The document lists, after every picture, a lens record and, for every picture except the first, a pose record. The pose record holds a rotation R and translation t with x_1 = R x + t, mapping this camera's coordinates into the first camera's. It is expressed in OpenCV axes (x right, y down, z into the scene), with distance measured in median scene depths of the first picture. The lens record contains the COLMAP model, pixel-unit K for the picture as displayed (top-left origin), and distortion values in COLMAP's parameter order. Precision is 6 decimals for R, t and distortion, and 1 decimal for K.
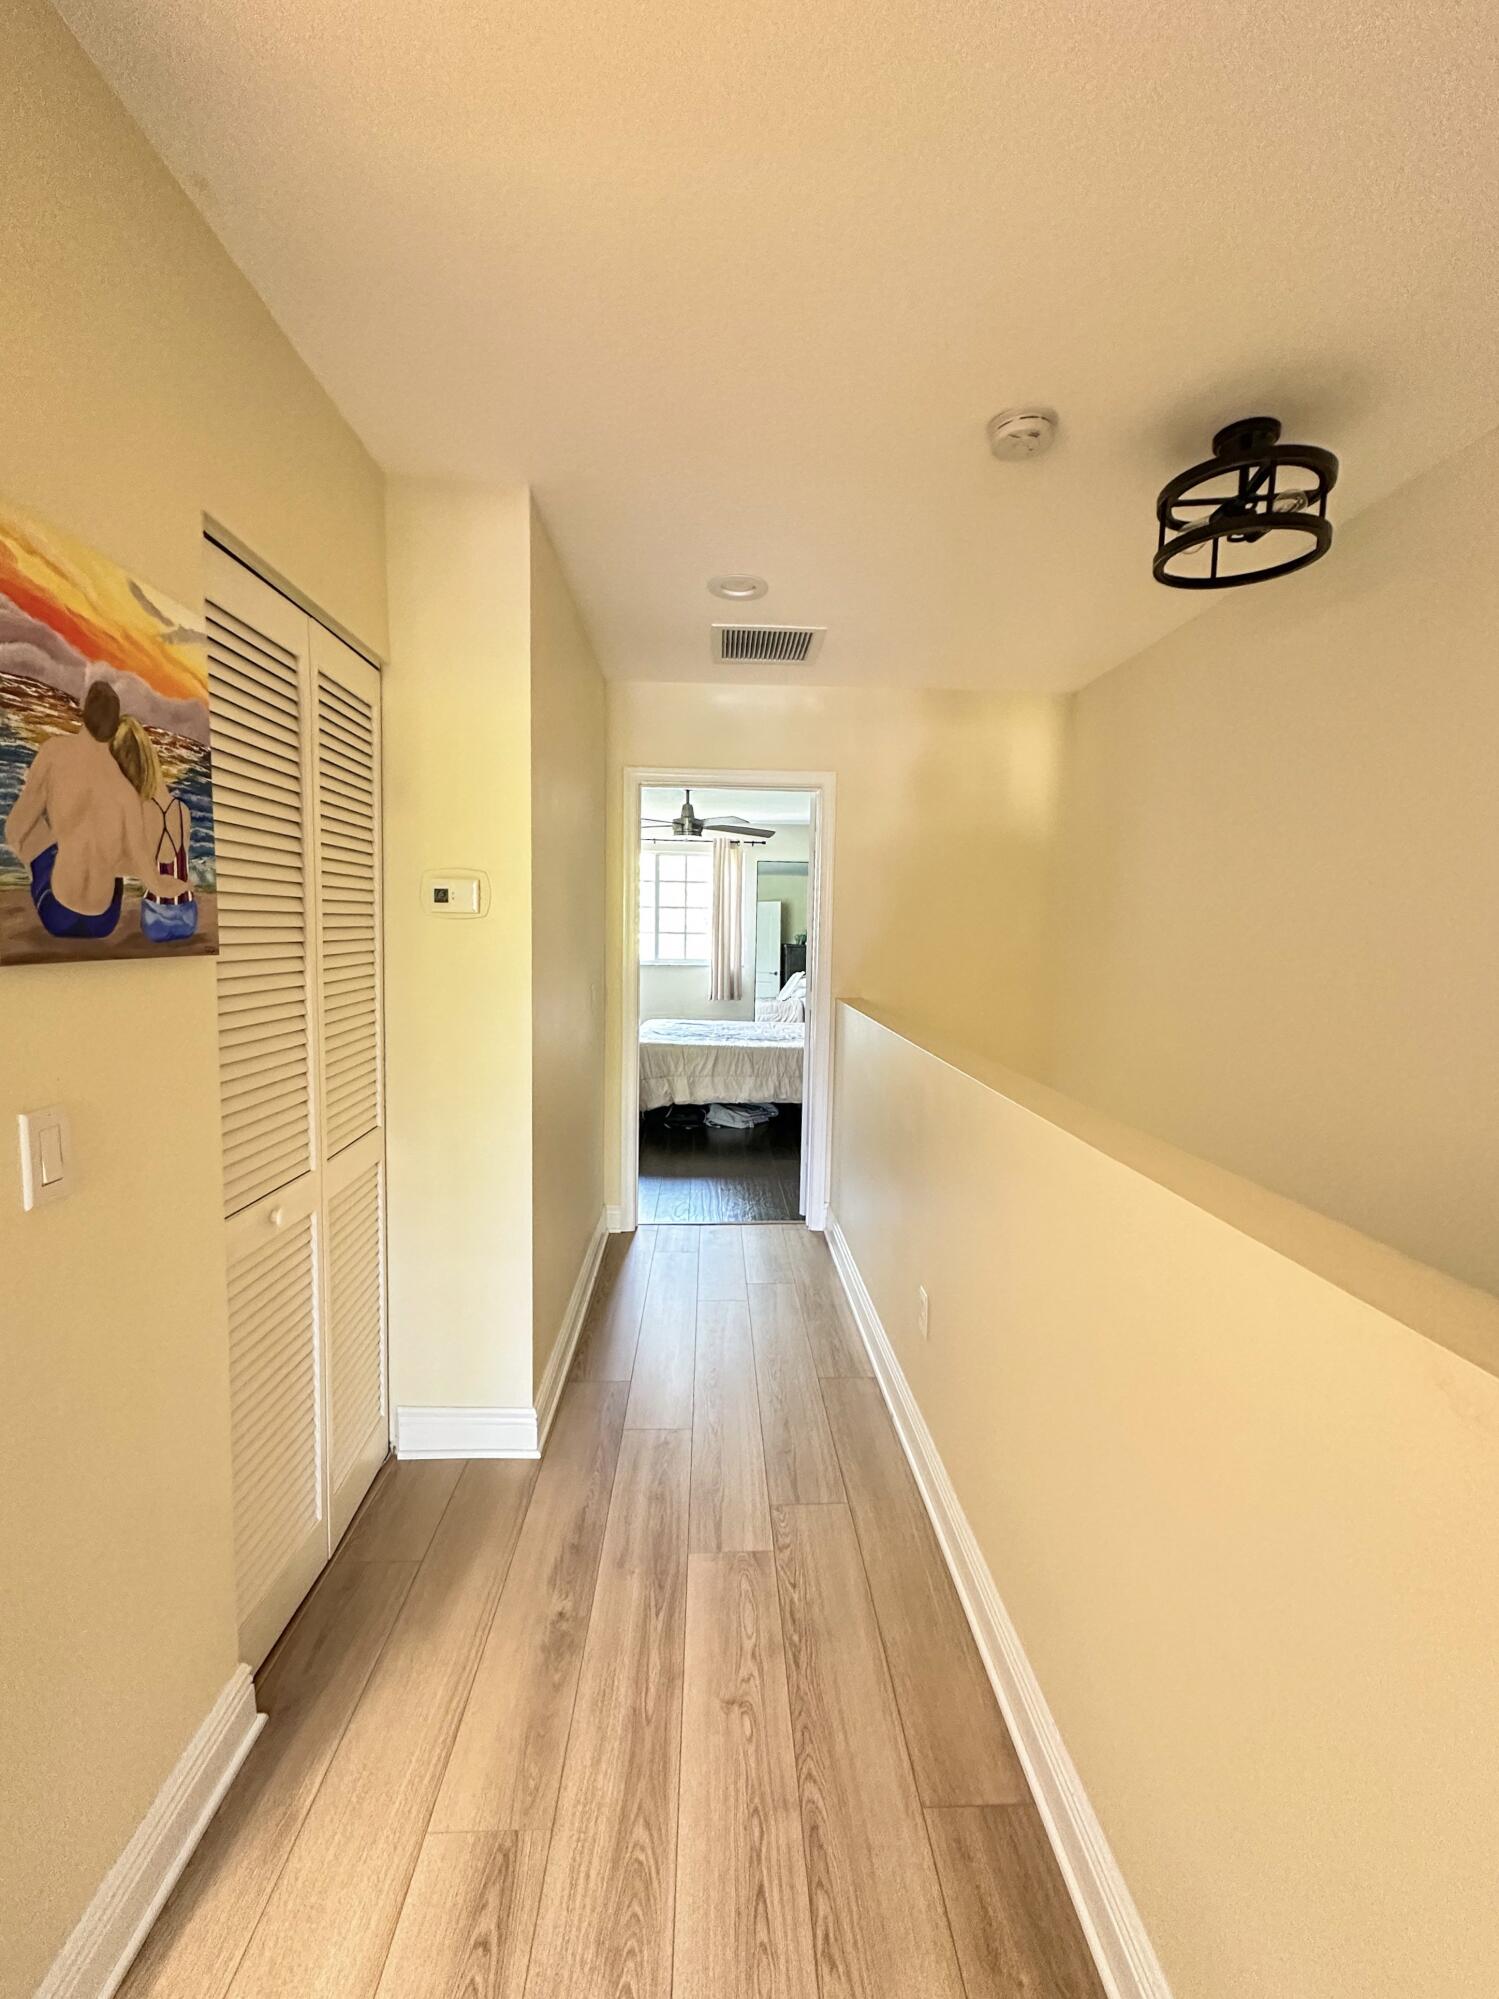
lens RADIAL K [[833.7, 0, 749.5], [0, 833.7, 999.5], [0, 0, 1]] dist [0.010267, -0.000229]
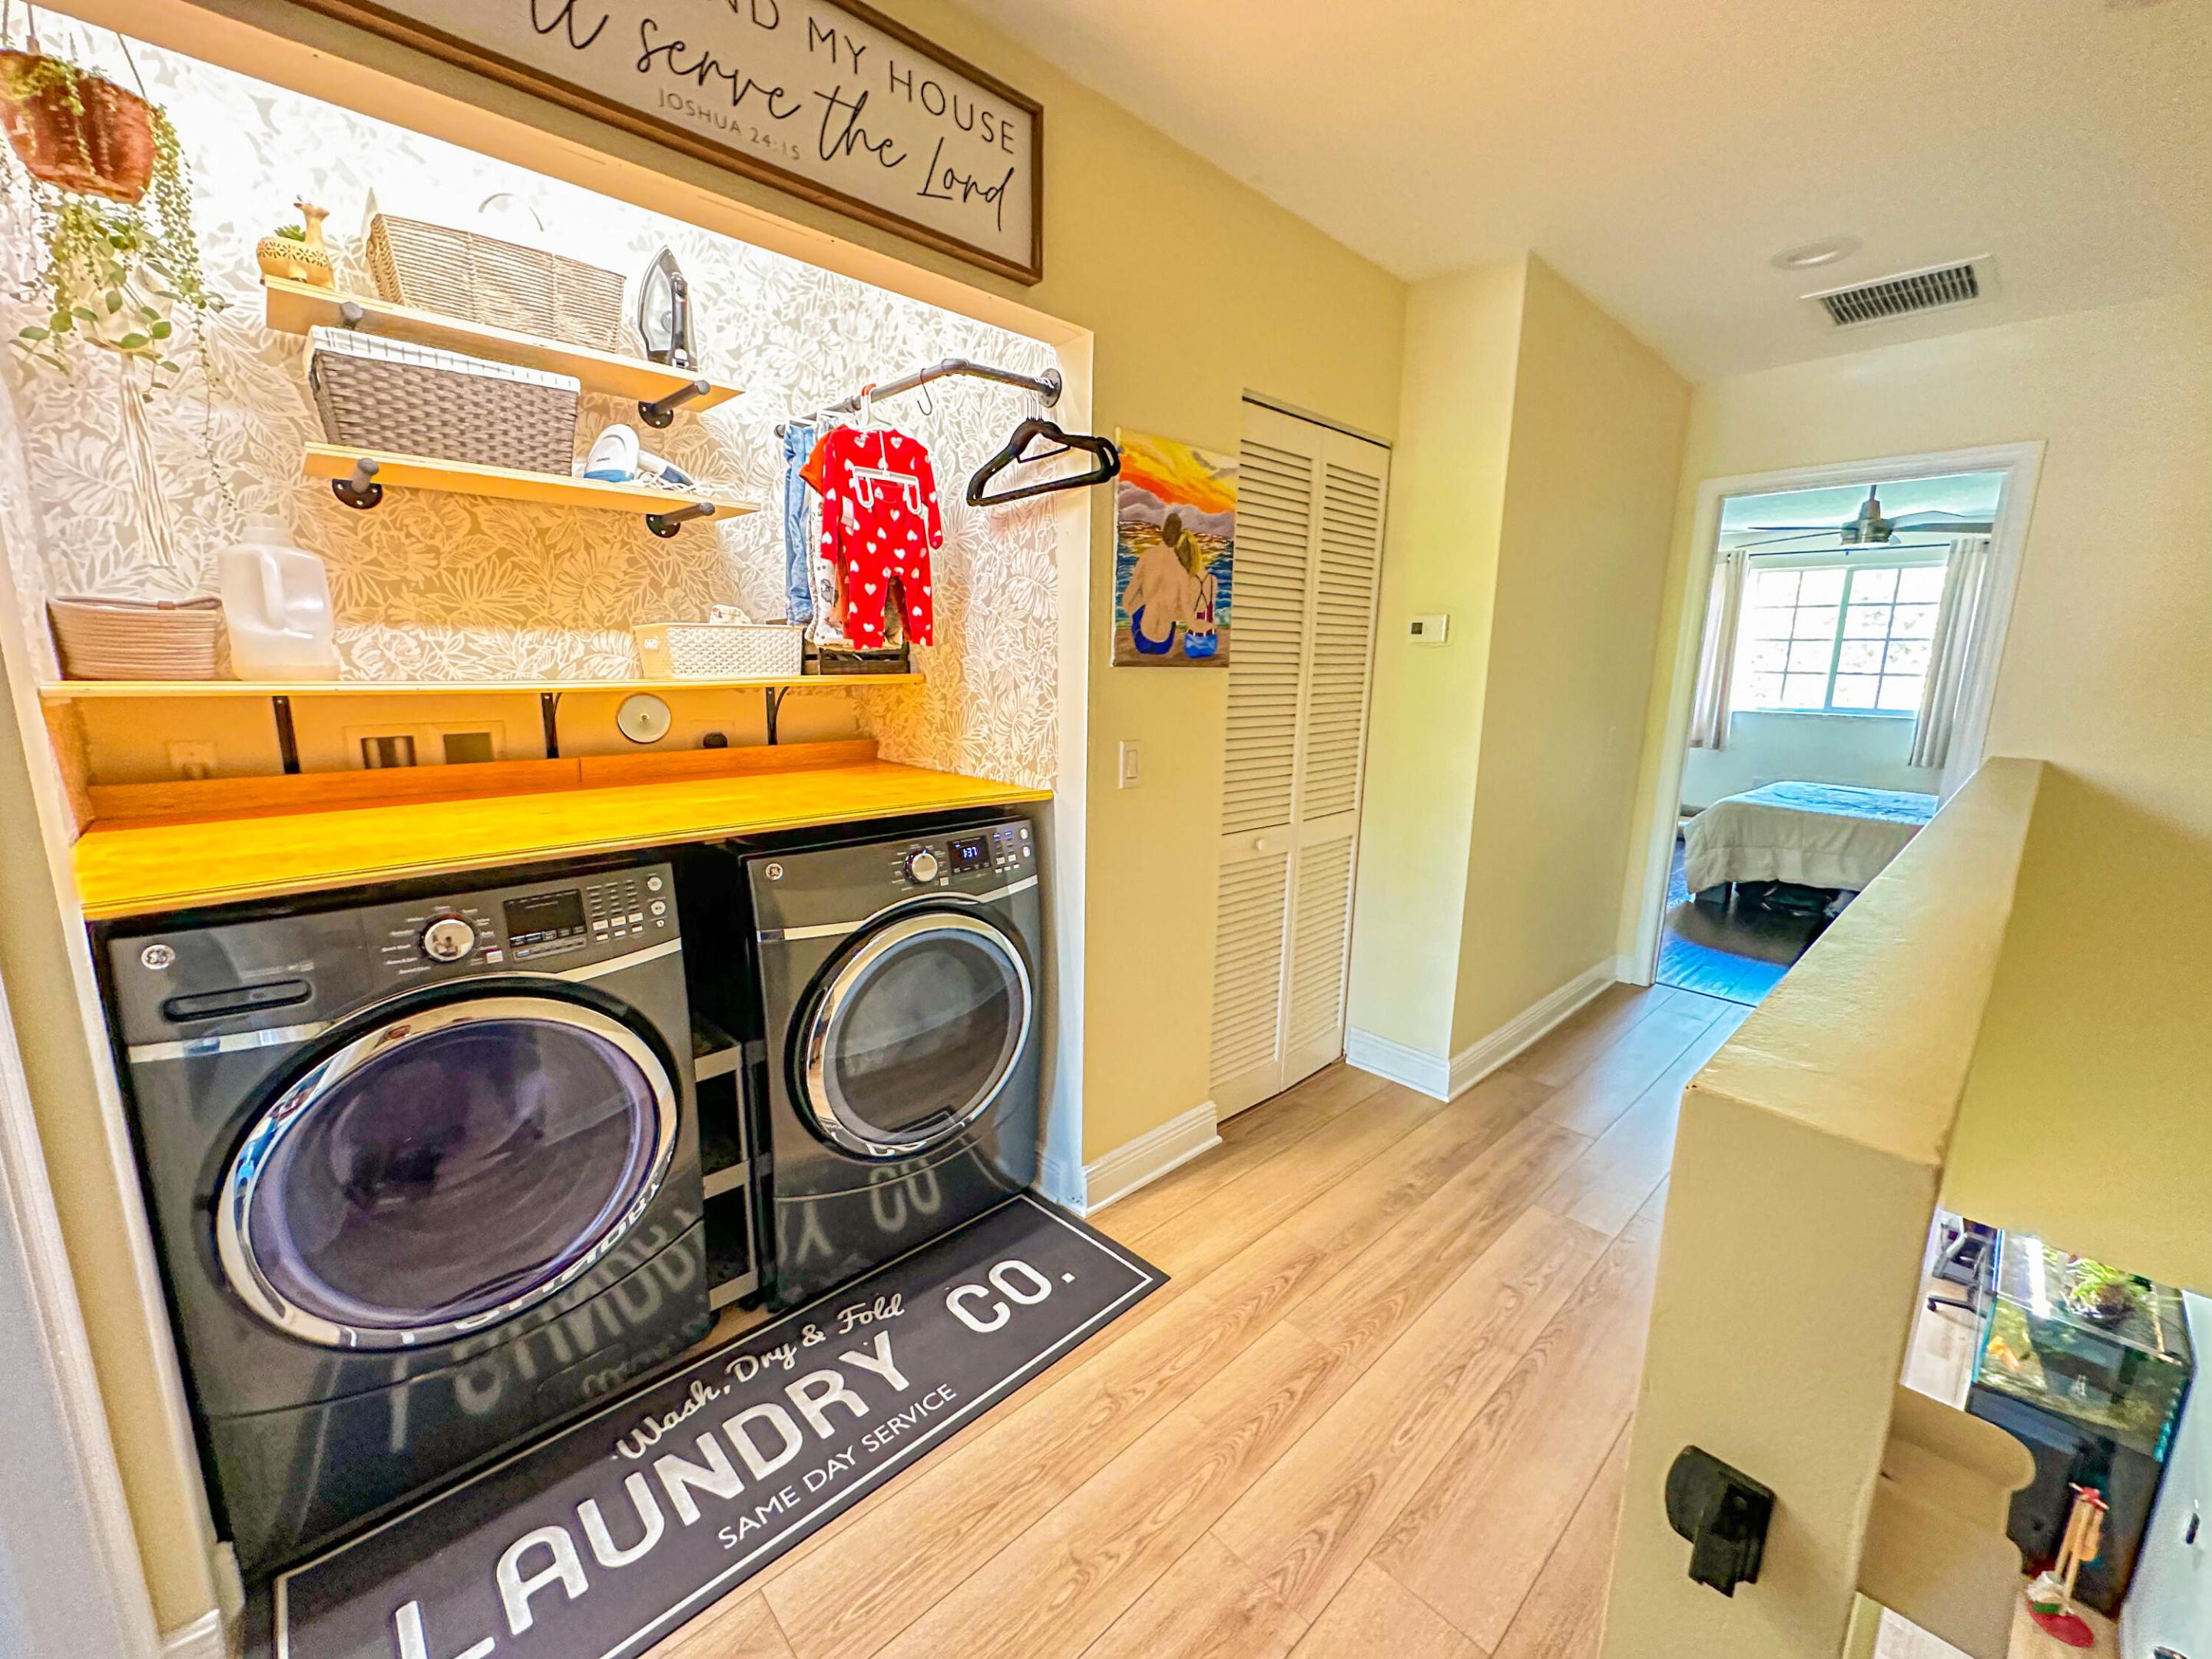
lens RADIAL K [[882.0, 0, 1106.0], [0, 882.0, 829.5], [0, 0, 1]] dist [-0.001603, -0.000074]
pose [[0.649209, 0.141255, -0.747379, 0.385281], [-0.071399, 0.989583, 0.125010, 0.043467], [0.757251, -0.027795, 0.652532, -0.223933]]
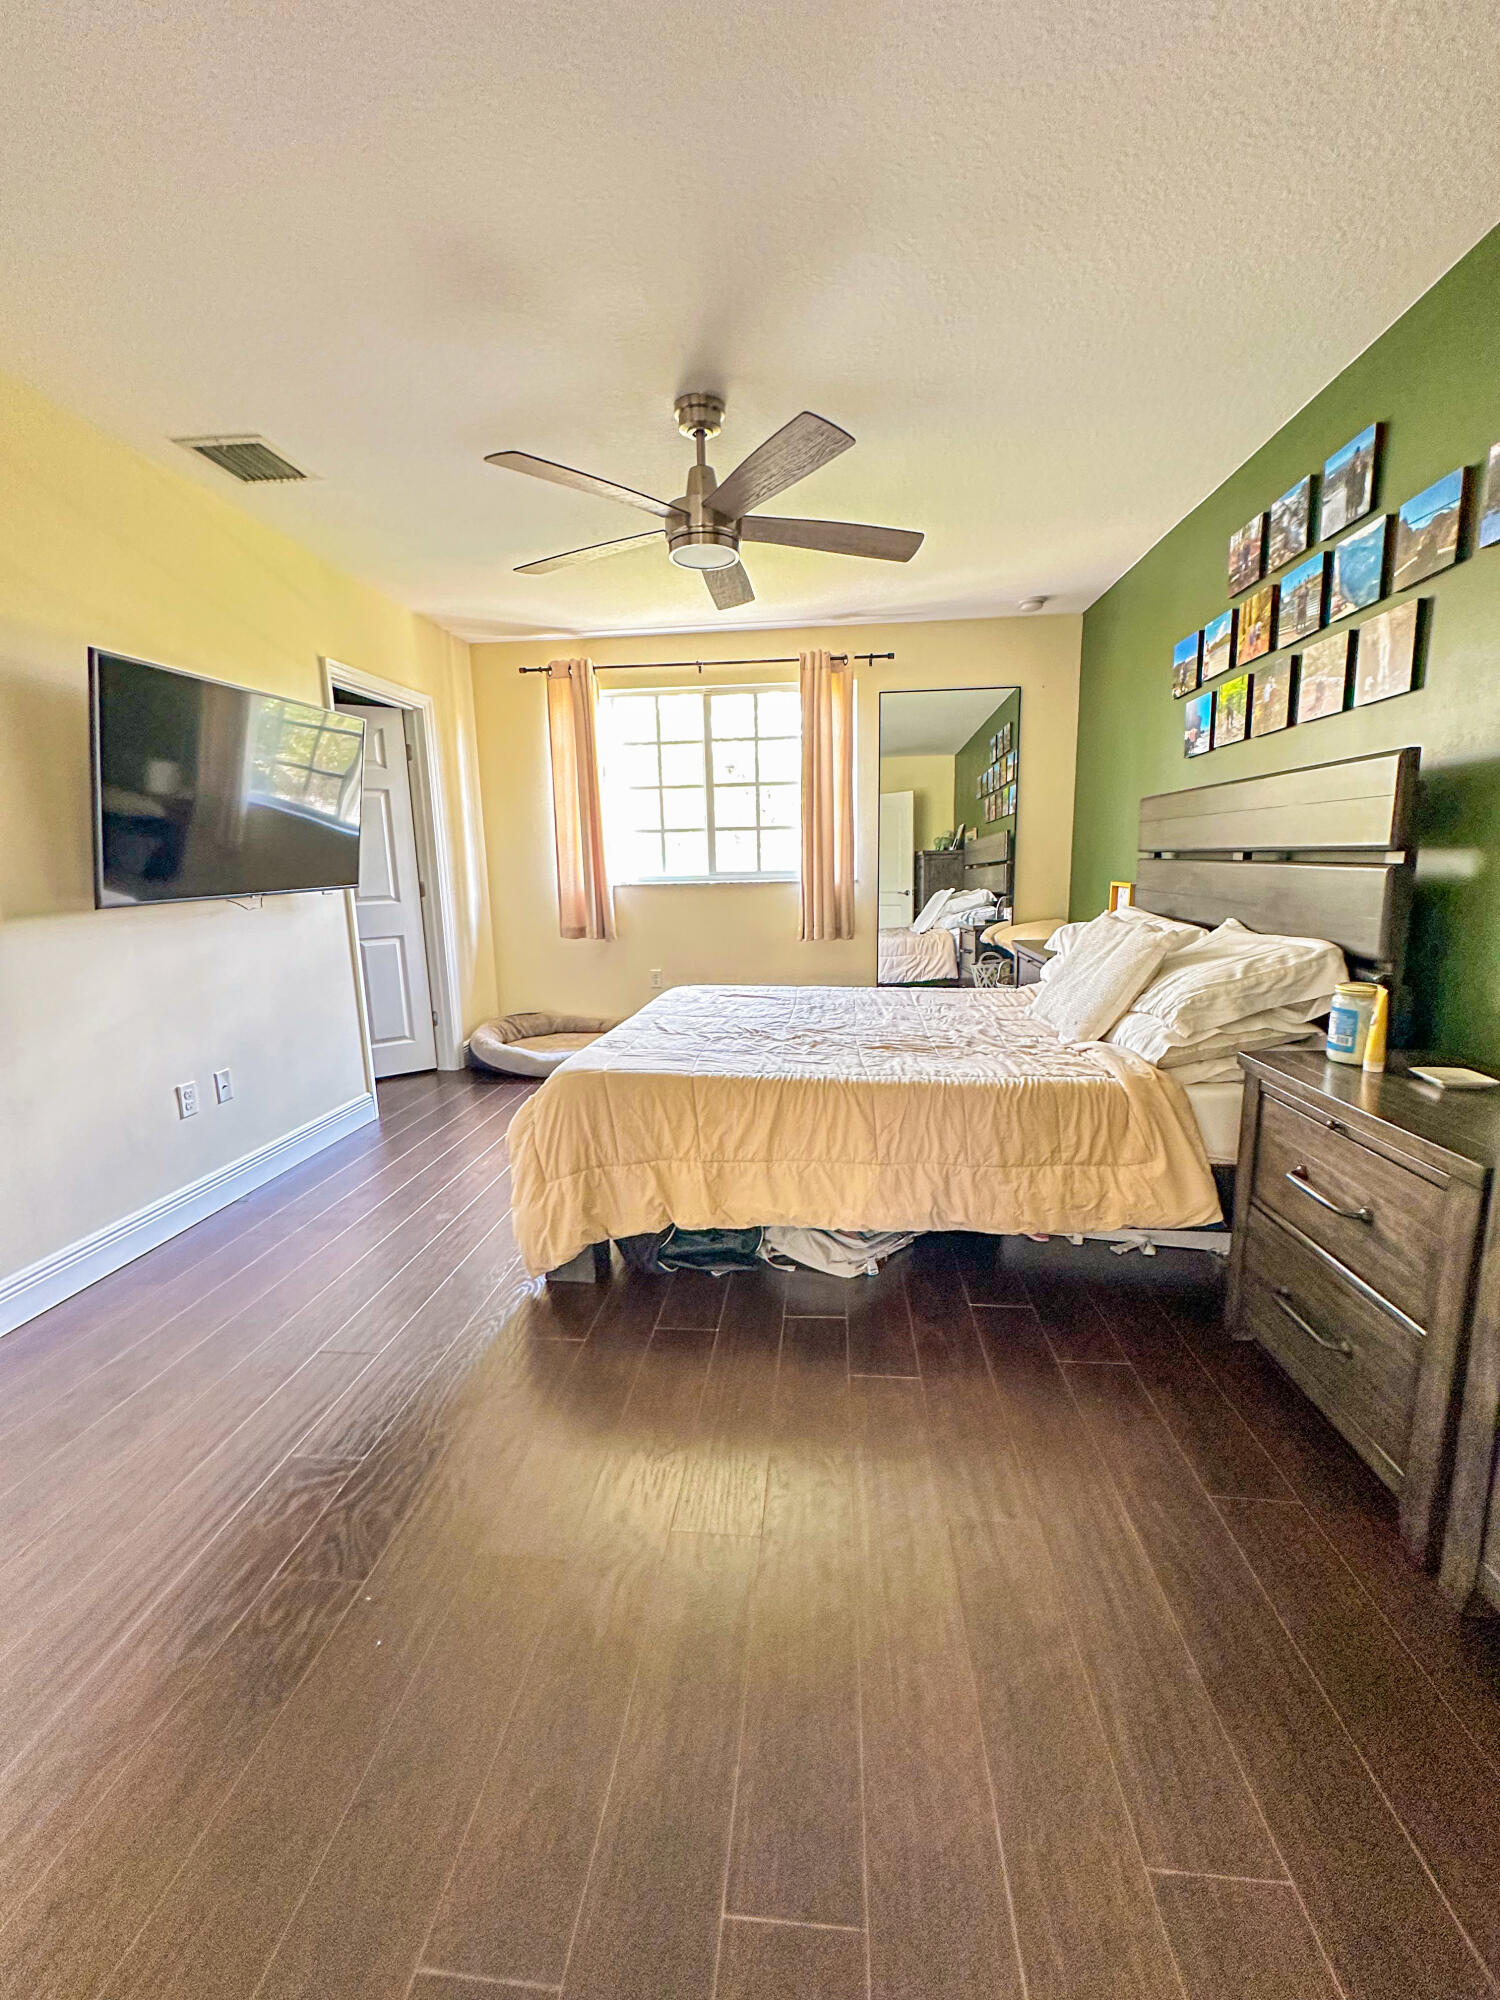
lens RADIAL K [[797.4, 0, 750.0], [0, 797.4, 1000.0], [0, 0, 1]] dist [-0.001603, -0.000074]
pose [[0.988214, -0.010871, -0.152692, 0.013938], [0.025588, 0.995172, 0.094752, -0.054143], [0.150925, -0.097542, 0.983721, 2.017421]]
